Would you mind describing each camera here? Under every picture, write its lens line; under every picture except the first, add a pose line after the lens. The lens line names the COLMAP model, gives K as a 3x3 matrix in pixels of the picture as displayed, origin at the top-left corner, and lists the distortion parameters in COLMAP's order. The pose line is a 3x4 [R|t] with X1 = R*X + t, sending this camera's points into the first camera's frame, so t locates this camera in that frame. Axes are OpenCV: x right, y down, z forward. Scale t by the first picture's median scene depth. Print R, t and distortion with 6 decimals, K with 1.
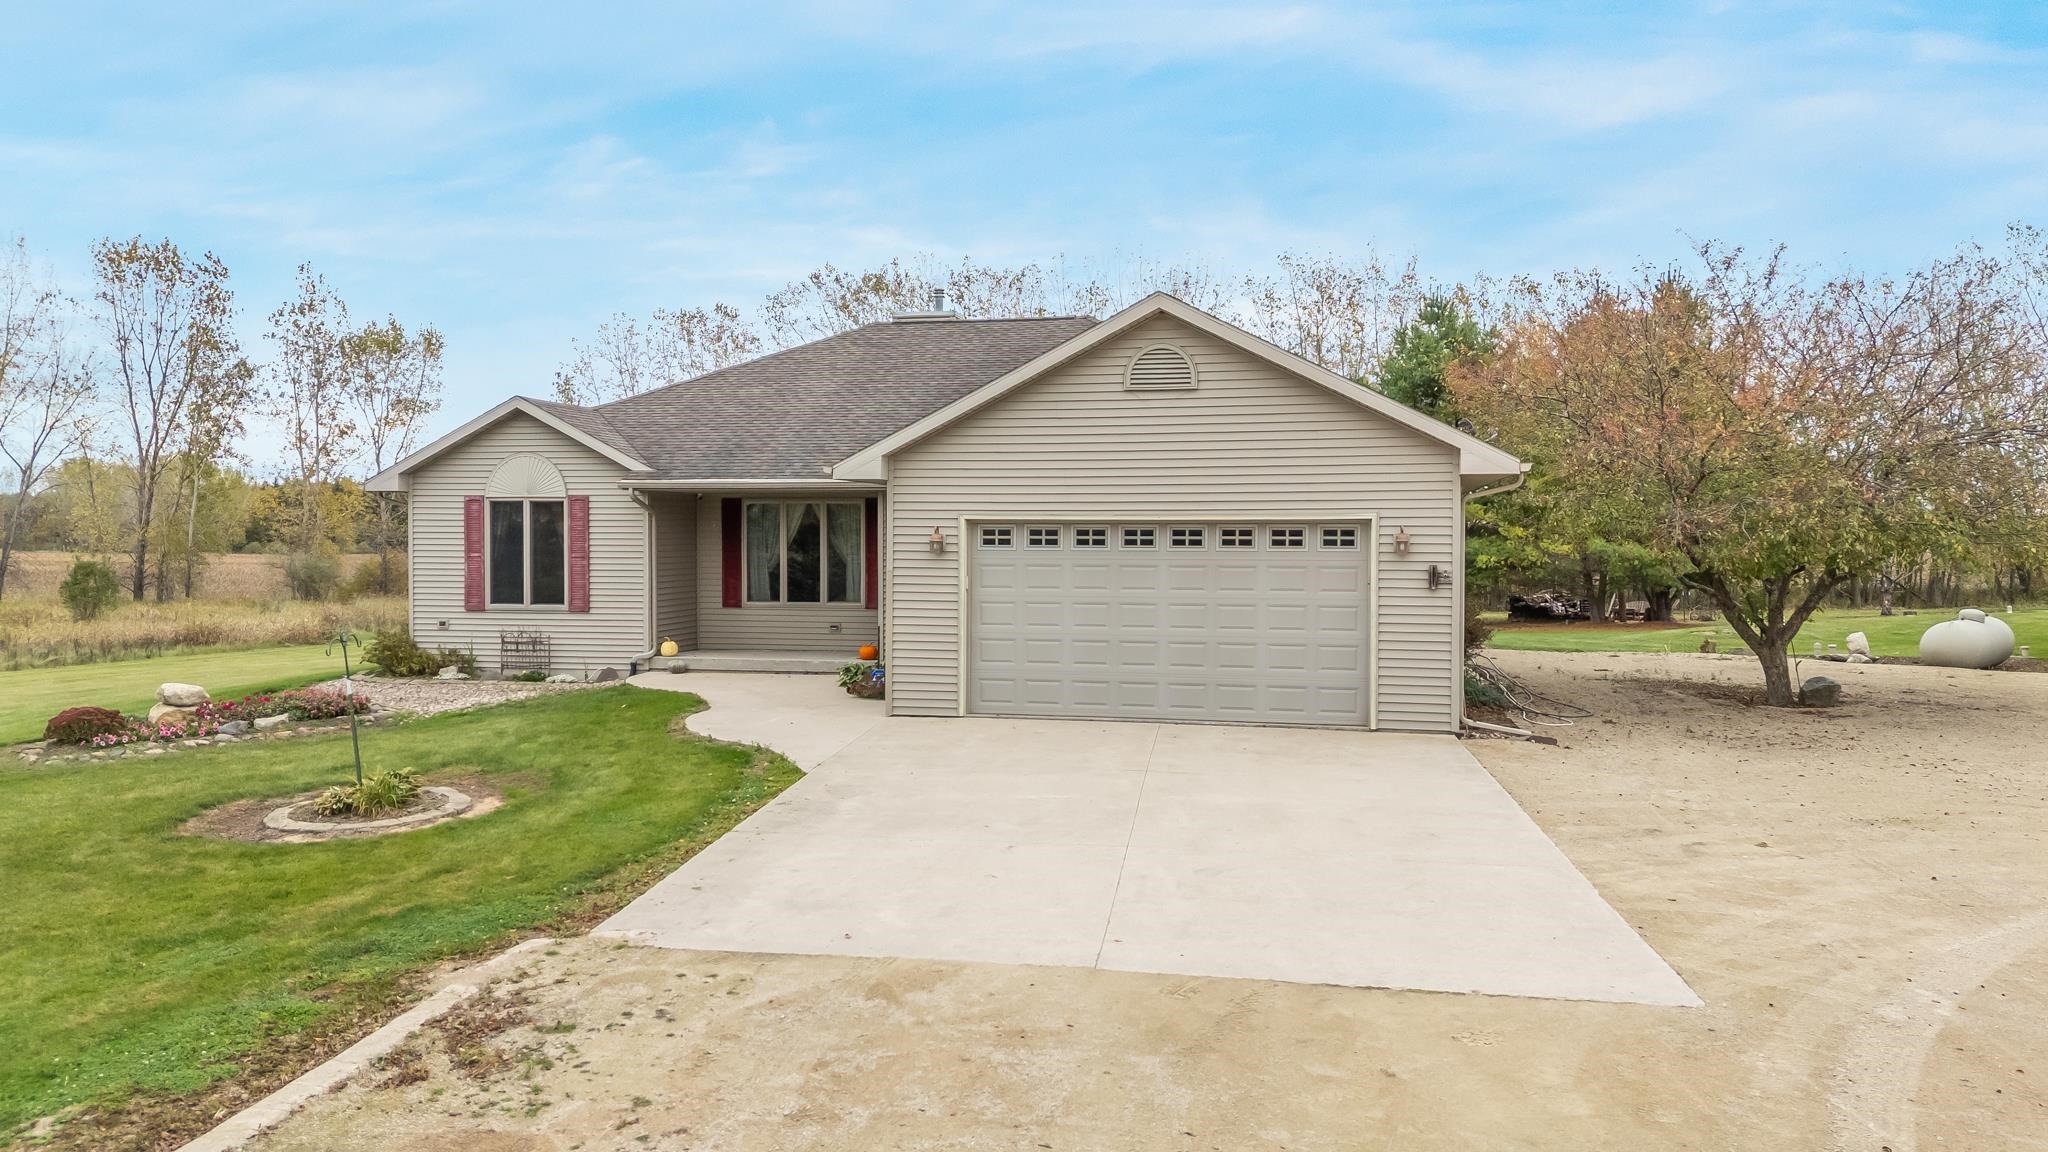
lens RADIAL K [[1526.9, 0, 1036.1], [0, 1526.9, 520.2], [0, 0, 1]] dist [0.101871, -0.130063]
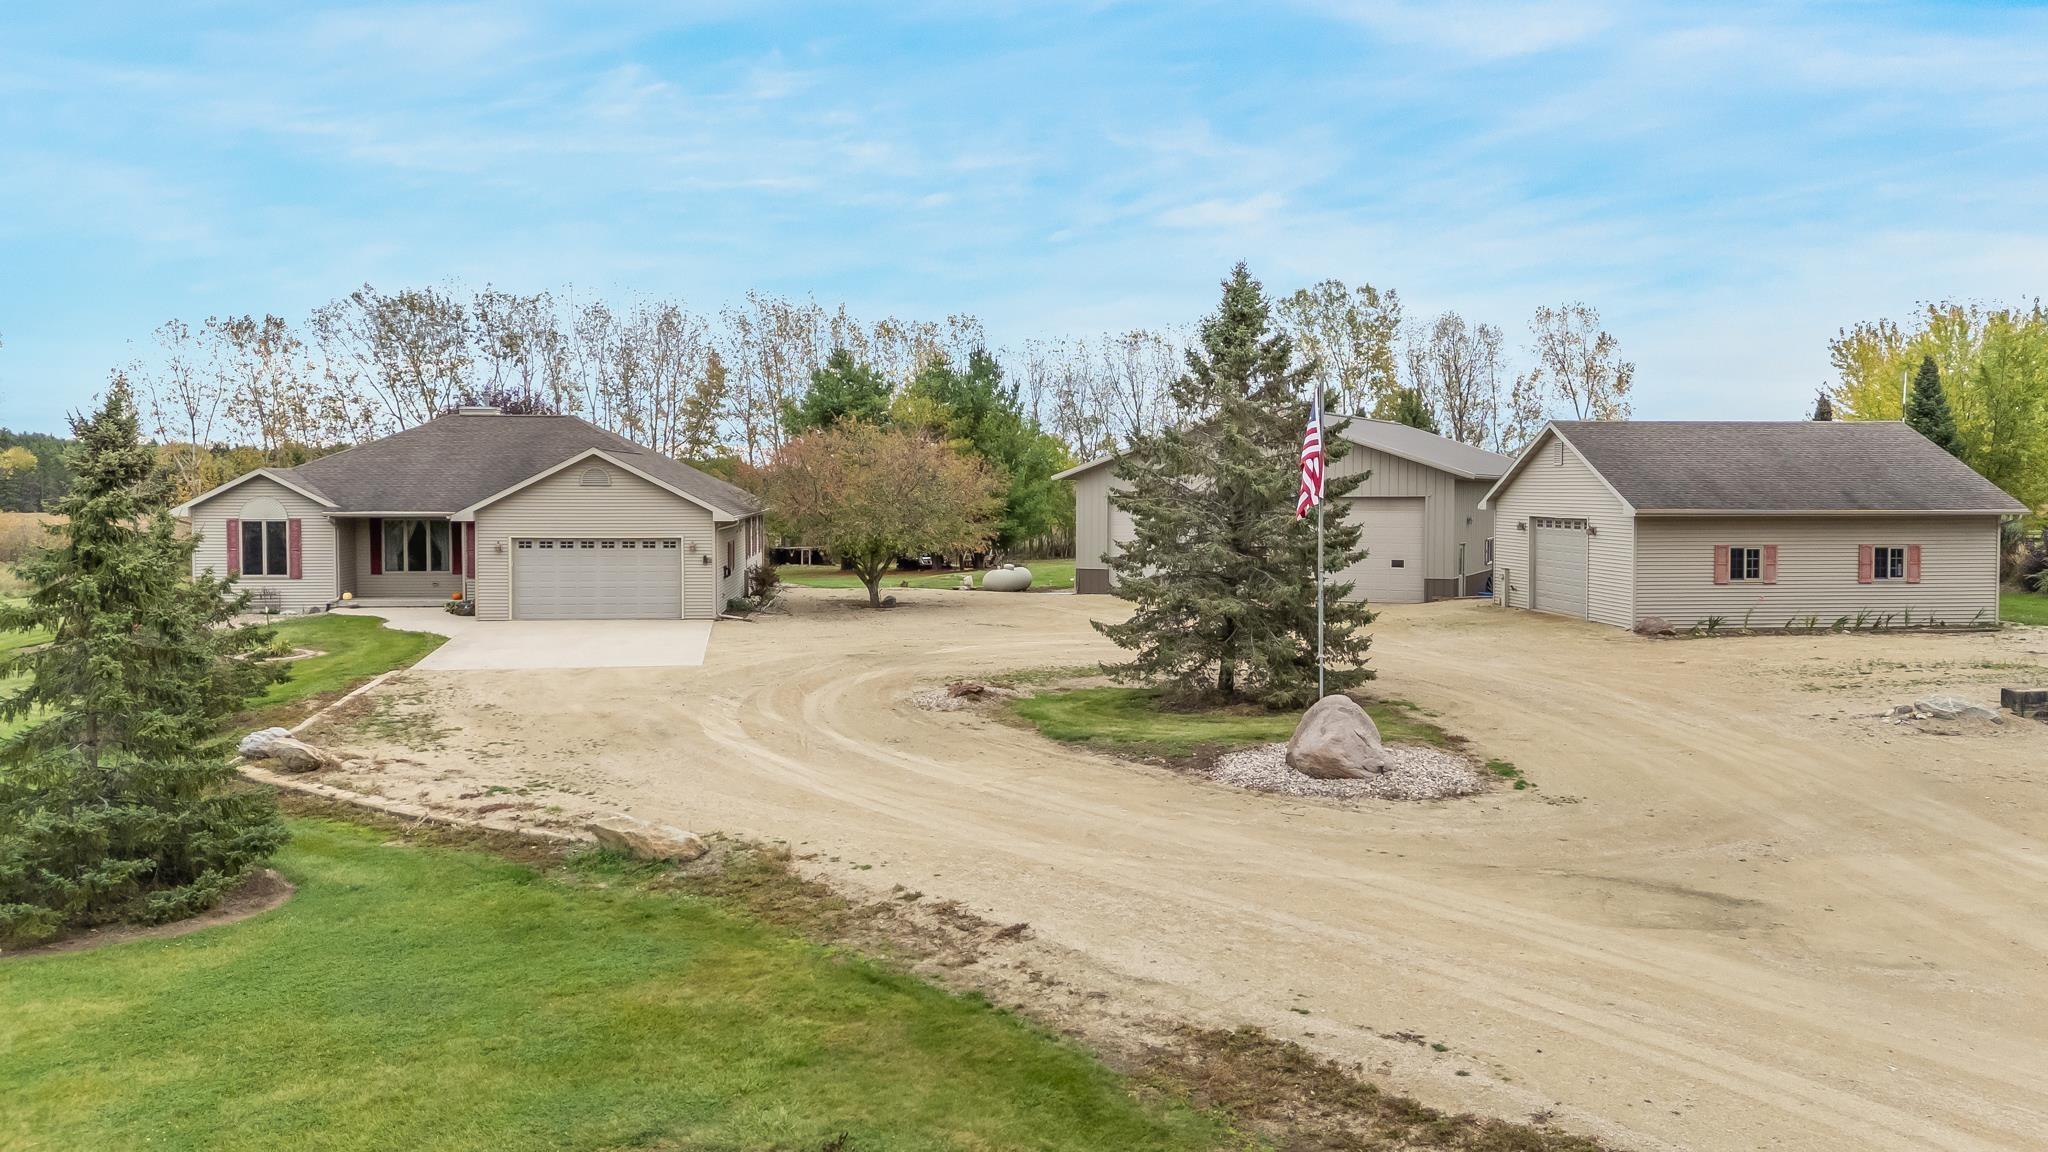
lens RADIAL K [[1526.9, 0, 1036.1], [0, 1526.9, 520.2], [0, 0, 1]] dist [0.101871, -0.130063]
pose [[0.955135, -0.006428, 0.296101, 0.017527], [-0.003652, 0.999433, 0.033475, -0.083336], [-0.296148, -0.033054, 0.954570, -1.153015]]
